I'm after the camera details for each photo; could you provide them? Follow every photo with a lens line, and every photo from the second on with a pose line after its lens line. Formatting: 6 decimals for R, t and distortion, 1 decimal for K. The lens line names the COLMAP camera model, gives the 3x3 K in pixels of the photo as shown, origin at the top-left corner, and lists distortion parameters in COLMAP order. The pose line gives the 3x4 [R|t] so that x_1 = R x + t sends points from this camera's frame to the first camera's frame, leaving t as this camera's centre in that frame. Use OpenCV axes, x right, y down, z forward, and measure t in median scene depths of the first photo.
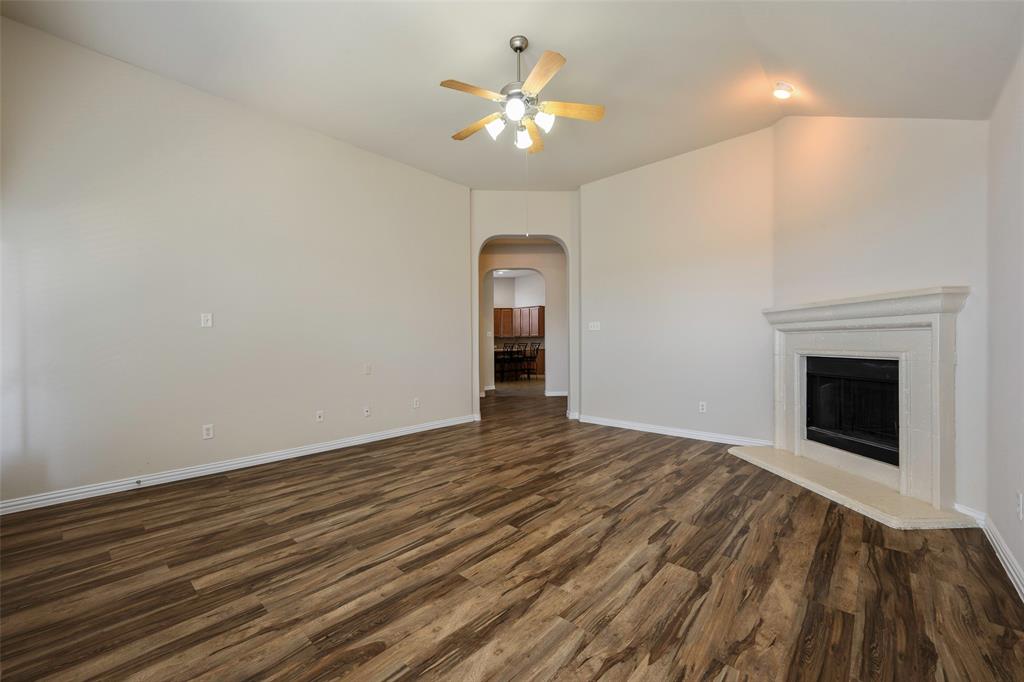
lens RADIAL K [[404.9, 0, 507.8], [0, 404.9, 341.7], [0, 0, 1]] dist [-0.000783, -0.000256]
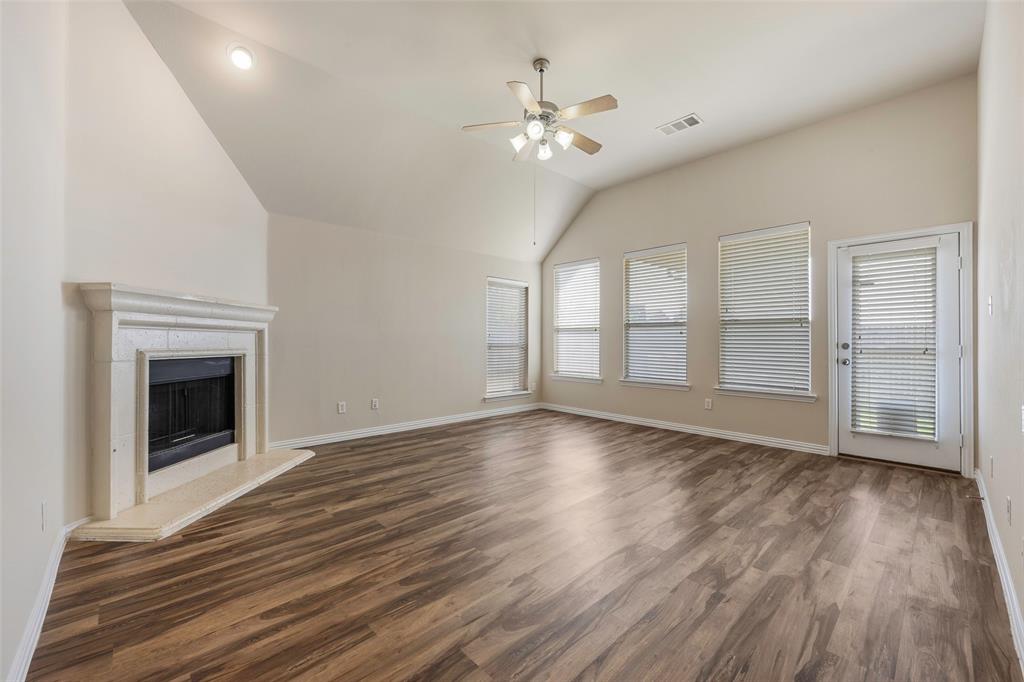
lens RADIAL K [[410.6, 0, 512.0], [0, 410.6, 341.0], [0, 0, 1]] dist [-0.000702, -0.000064]
pose [[-0.998187, 0.004836, 0.060001, 0.048627], [0.004408, 0.999964, -0.007263, 0.012767], [-0.060034, -0.006985, -0.998172, 2.347696]]
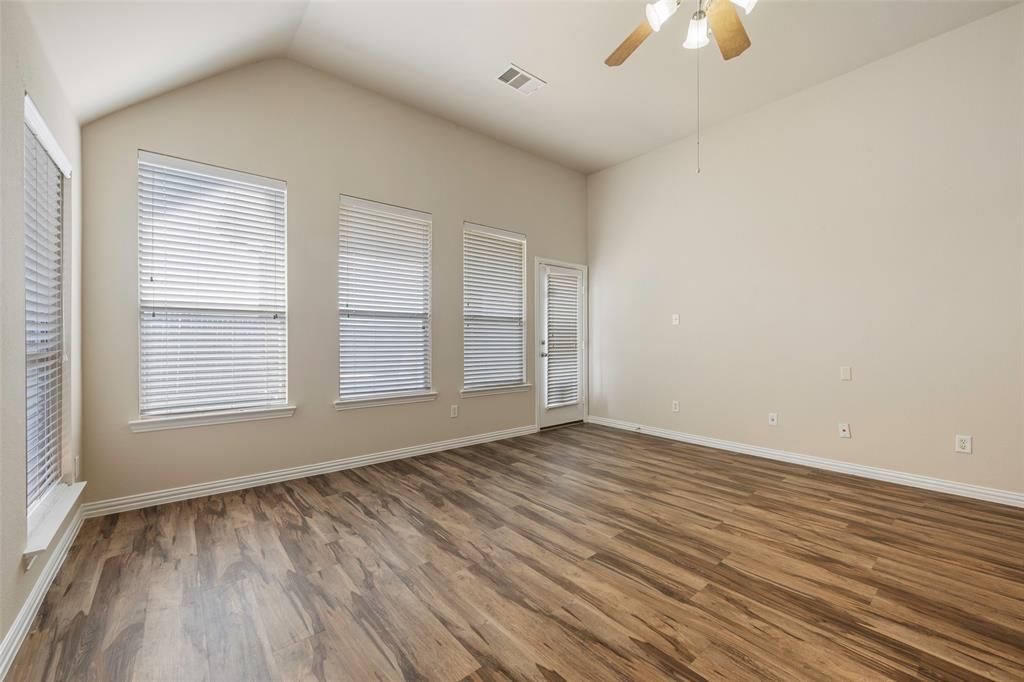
lens RADIAL K [[404.9, 0, 507.8], [0, 404.9, 341.7], [0, 0, 1]] dist [-0.000783, -0.000256]
pose [[-0.138524, 0.012186, -0.990284, 0.804102], [0.004611, 0.999921, 0.011660, -0.000680], [0.990348, -0.002951, -0.138569, 0.873210]]
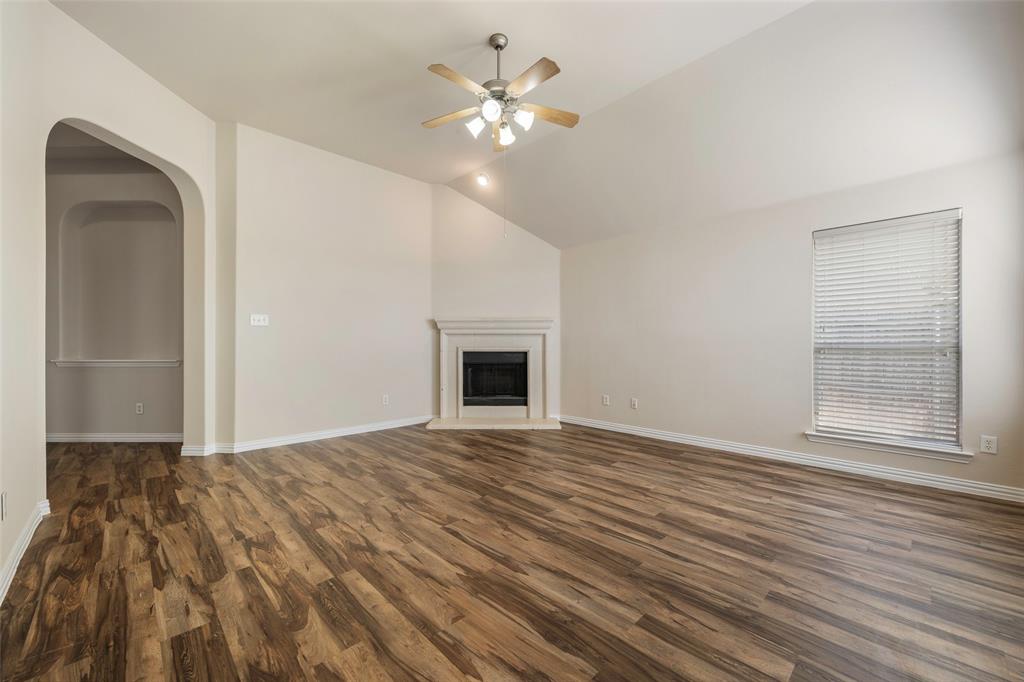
lens RADIAL K [[404.9, 0, 507.8], [0, 404.9, 341.7], [0, 0, 1]] dist [-0.000783, -0.000256]
pose [[0.060402, 0.009123, 0.998132, -1.079326], [-0.002108, 0.999957, -0.009012, 0.016556], [-0.998172, -0.001559, 0.060418, 1.029882]]
